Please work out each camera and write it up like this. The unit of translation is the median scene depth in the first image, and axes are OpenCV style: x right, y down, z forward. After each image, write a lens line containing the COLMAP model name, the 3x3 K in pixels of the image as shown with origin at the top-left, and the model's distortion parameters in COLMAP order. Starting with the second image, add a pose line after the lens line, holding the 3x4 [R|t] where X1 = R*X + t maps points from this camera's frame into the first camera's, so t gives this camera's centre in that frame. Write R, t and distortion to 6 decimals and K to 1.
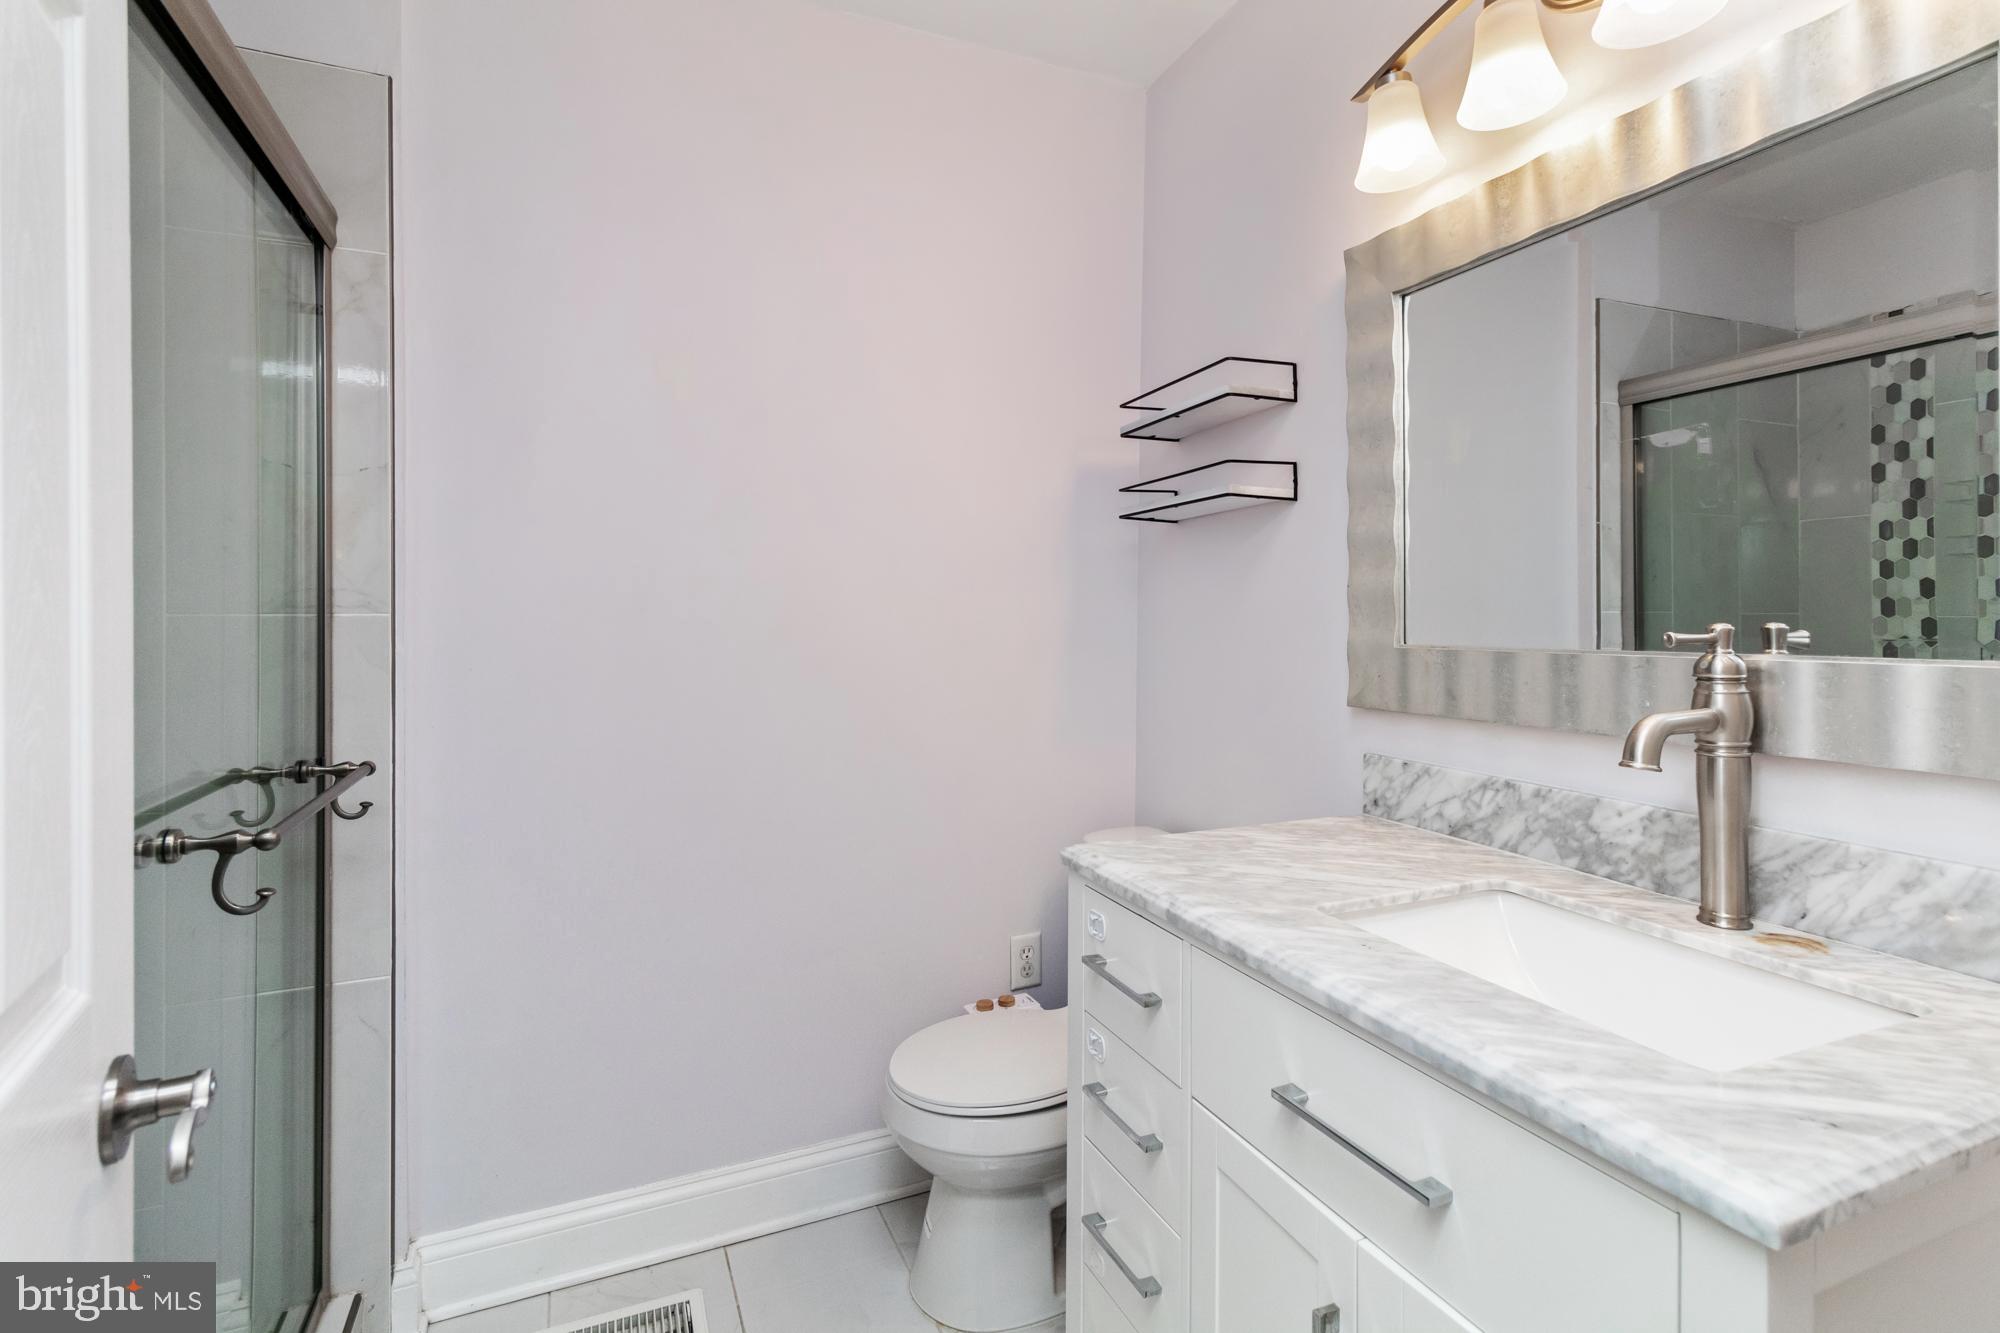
lens RADIAL K [[962.4, 0, 999.0], [0, 962.4, 622.0], [0, 0, 1]] dist [-0.005370, 0.000473]
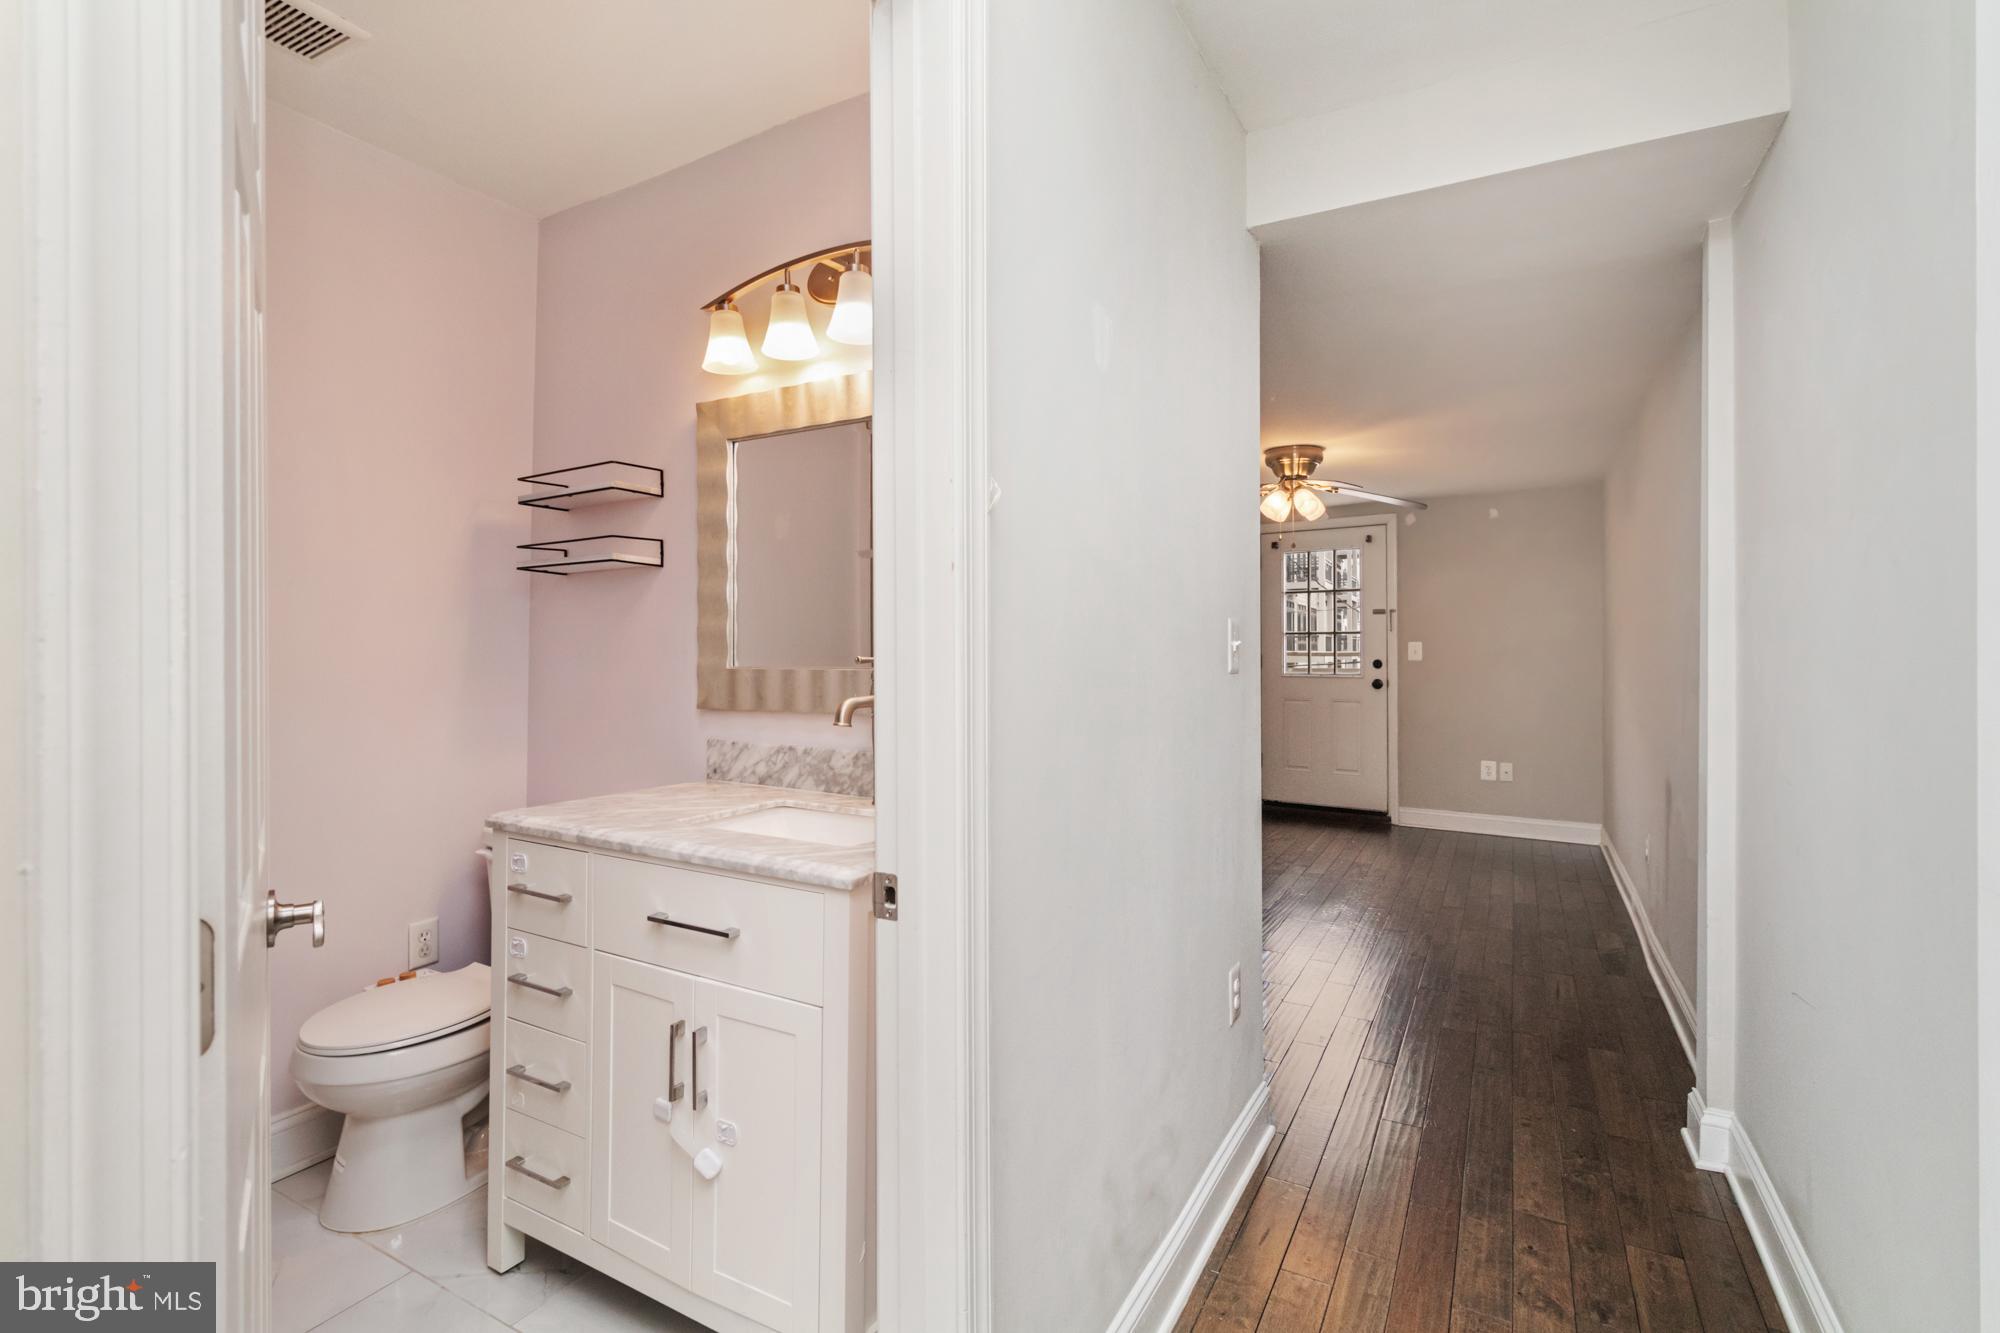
lens RADIAL K [[919.7, 0, 1007.1], [0, 919.7, 650.4], [0, 0, 1]] dist [0.000346, 0.000177]
pose [[0.790266, 0.004473, 0.612748, -0.149825], [-0.000980, 0.999981, -0.006036, 0.006597], [-0.612763, 0.004170, 0.790255, -0.479510]]
